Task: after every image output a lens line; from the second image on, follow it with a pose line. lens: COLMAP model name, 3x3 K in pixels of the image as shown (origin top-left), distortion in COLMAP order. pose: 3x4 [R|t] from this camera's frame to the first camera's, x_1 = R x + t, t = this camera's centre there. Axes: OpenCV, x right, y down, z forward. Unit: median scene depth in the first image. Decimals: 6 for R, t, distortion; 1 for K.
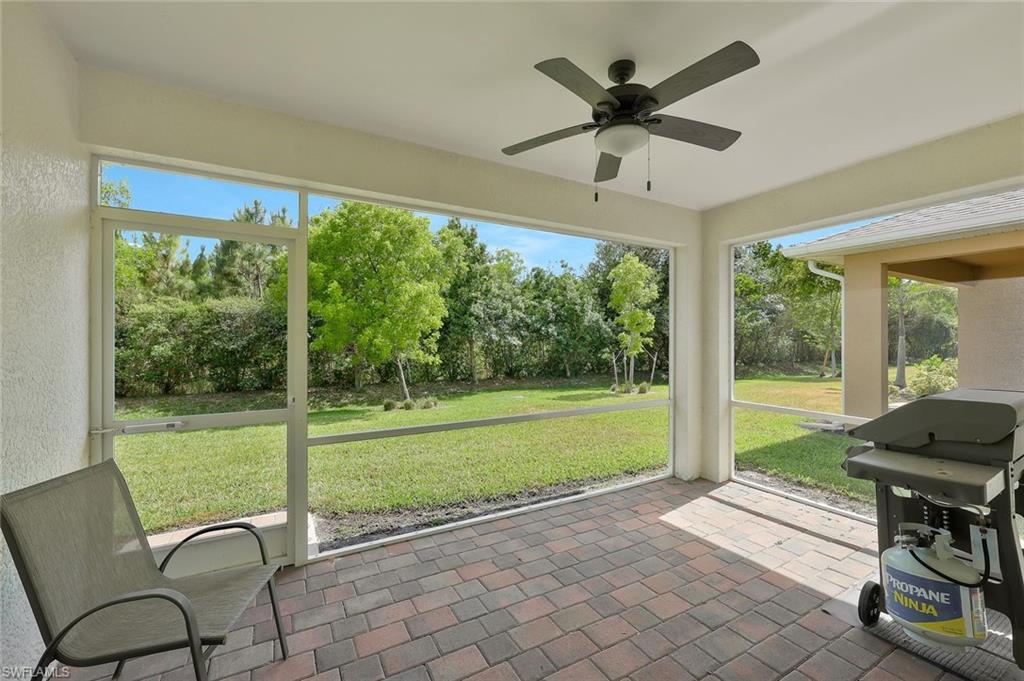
lens RADIAL K [[417.1, 0, 506.5], [0, 417.1, 336.4], [0, 0, 1]] dist [0.000250, 0.000437]
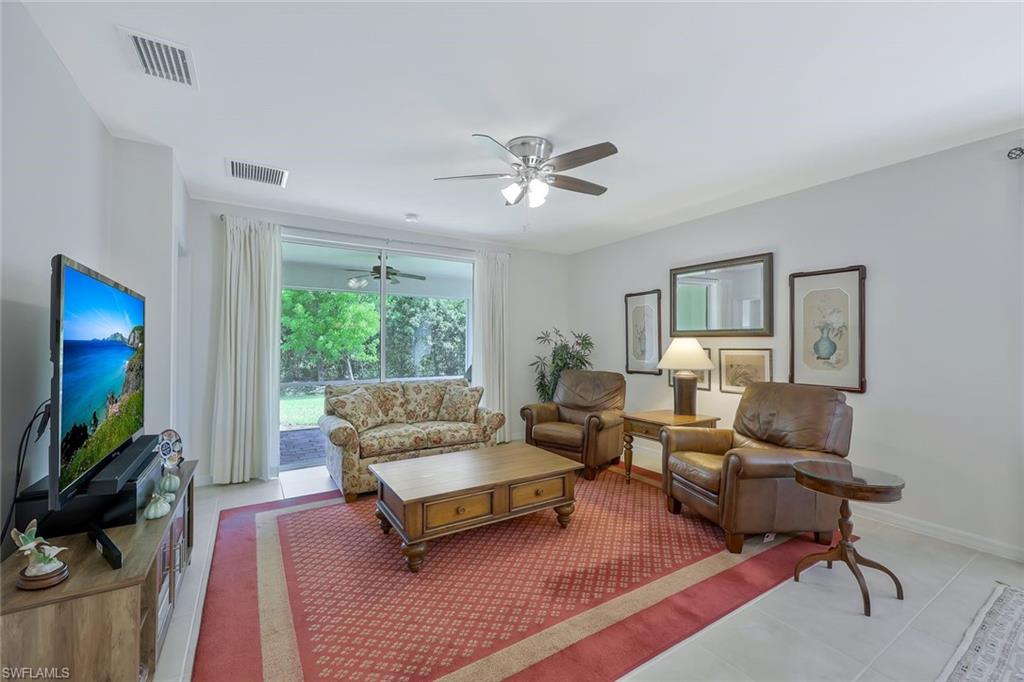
lens RADIAL K [[417.1, 0, 506.7], [0, 417.1, 340.0], [0, 0, 1]] dist [0.000250, 0.000437]
pose [[0.998482, 0.007972, 0.054498, 0.172987], [-0.007910, 0.999968, -0.001355, -0.008375], [-0.054507, 0.000921, 0.998513, -0.369900]]
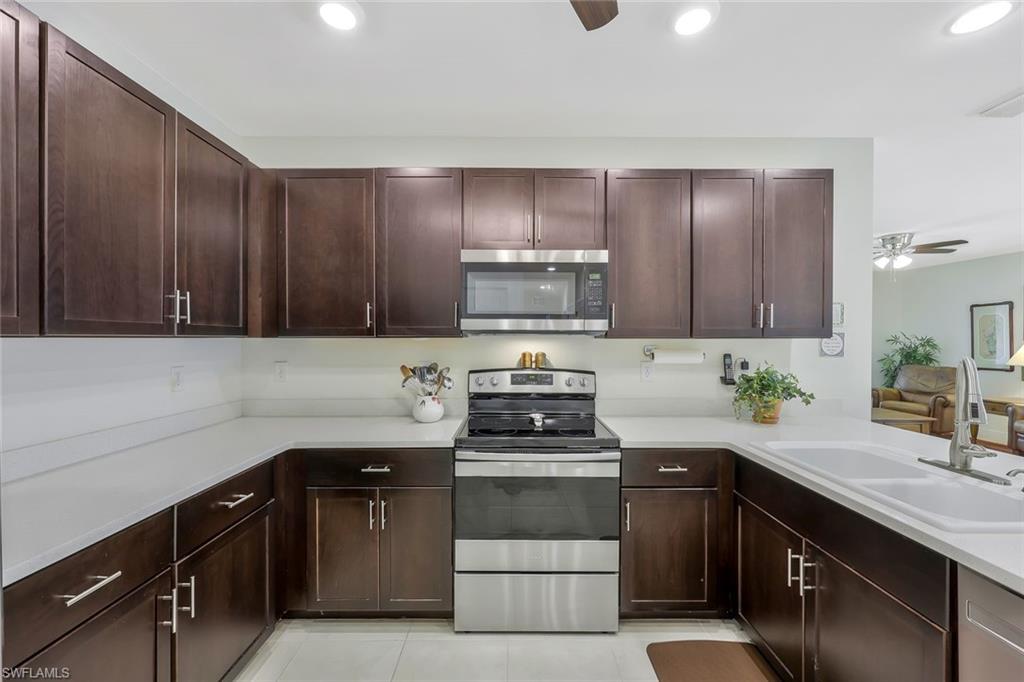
lens RADIAL K [[417.1, 0, 514.5], [0, 417.1, 337.1], [0, 0, 1]] dist [0.000250, 0.000437]
pose [[0.879782, 0.004374, -0.475357, 0.058071], [-0.002395, 0.999986, 0.004769, -0.017194], [0.475371, -0.003057, 0.879780, -0.696498]]
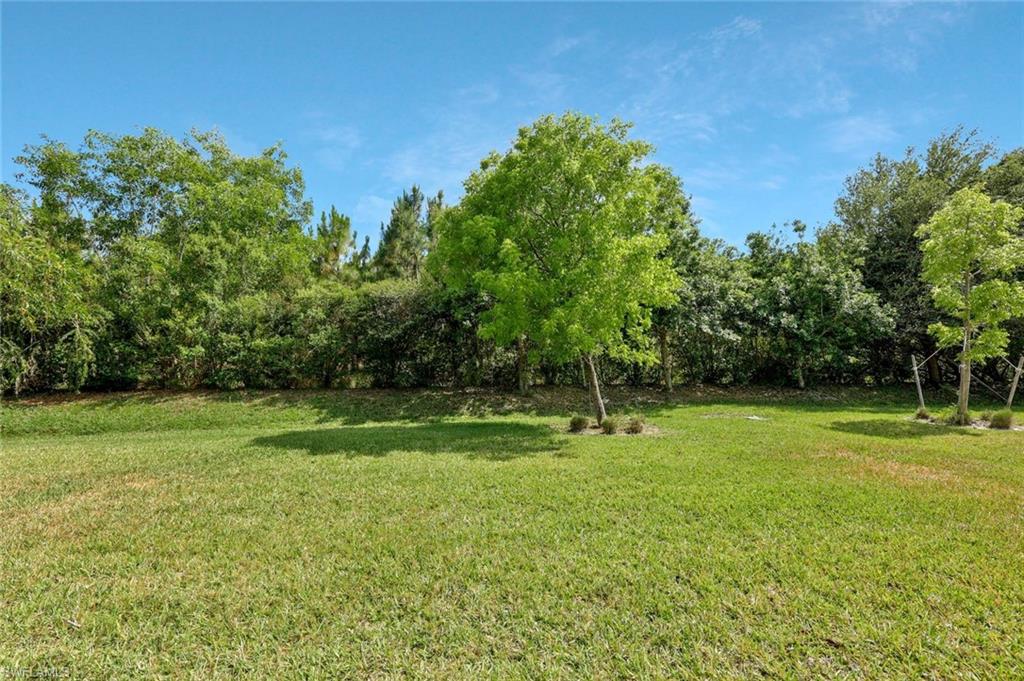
lens RADIAL K [[417.1, 0, 504.7], [0, 417.1, 338.4], [0, 0, 1]] dist [0.000250, 0.000437]
pose [[0.946554, 0.014661, -0.322211, -0.151487], [-0.011035, 0.999854, 0.013078, 0.015227], [0.322355, -0.008824, 0.946578, 0.263871]]
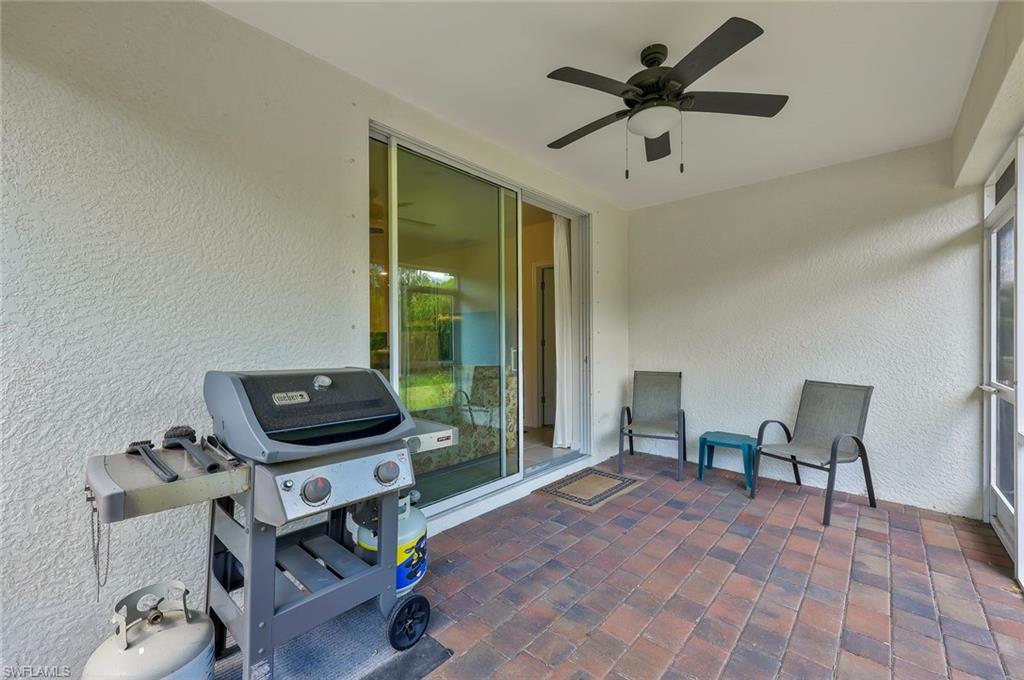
lens RADIAL K [[417.1, 0, 515.0], [0, 417.1, 339.6], [0, 0, 1]] dist [0.000250, 0.000437]
pose [[-0.945141, 0.005502, -0.326617, 0.159672], [0.008444, 0.999936, -0.007591, 0.012645], [0.326554, -0.009932, -0.945126, 0.316246]]
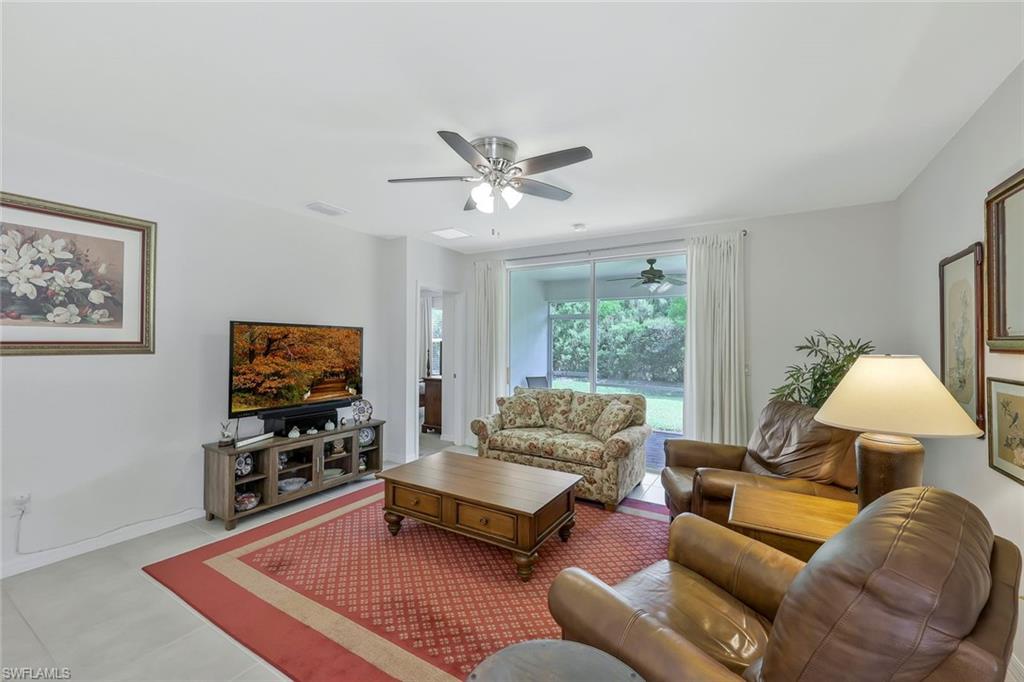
lens RADIAL K [[417.1, 0, 510.0], [0, 417.1, 338.0], [0, 0, 1]] dist [0.000250, 0.000437]
pose [[0.499219, -0.001659, -0.866474, 0.399456], [-0.001580, 0.999995, -0.002825, -0.017395], [0.866474, 0.002779, 0.499214, -0.232910]]
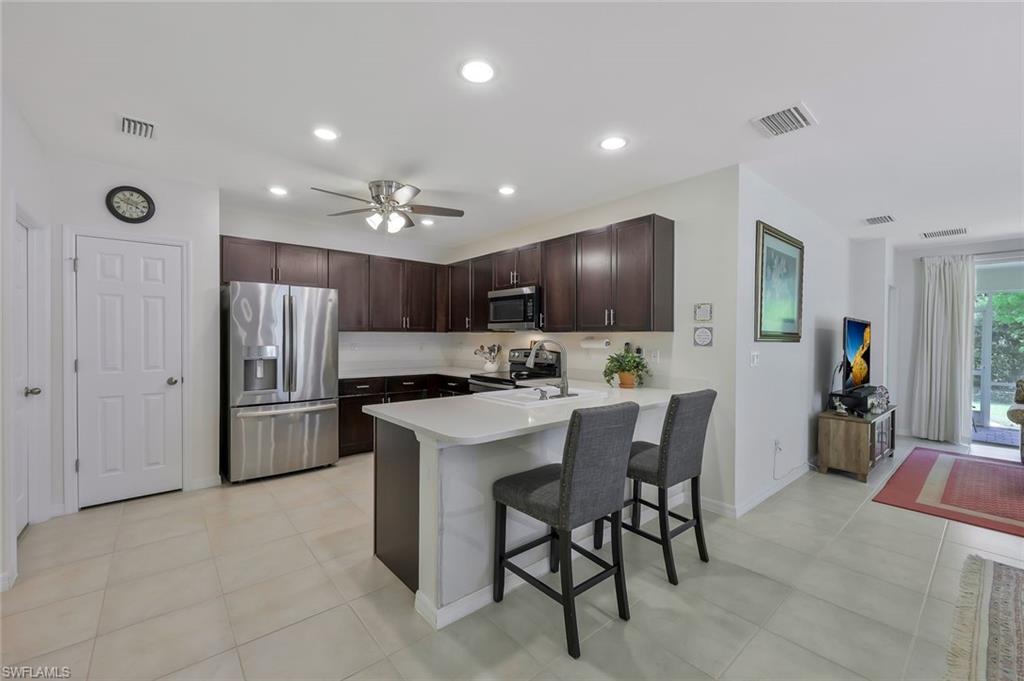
lens RADIAL K [[417.1, 0, 502.3], [0, 417.1, 341.1], [0, 0, 1]] dist [0.000250, 0.000437]
pose [[0.197608, 0.014338, -0.980176, 0.352430], [-0.003147, 0.999897, 0.013992, -0.013086], [0.980276, 0.000320, 0.197633, -0.611105]]
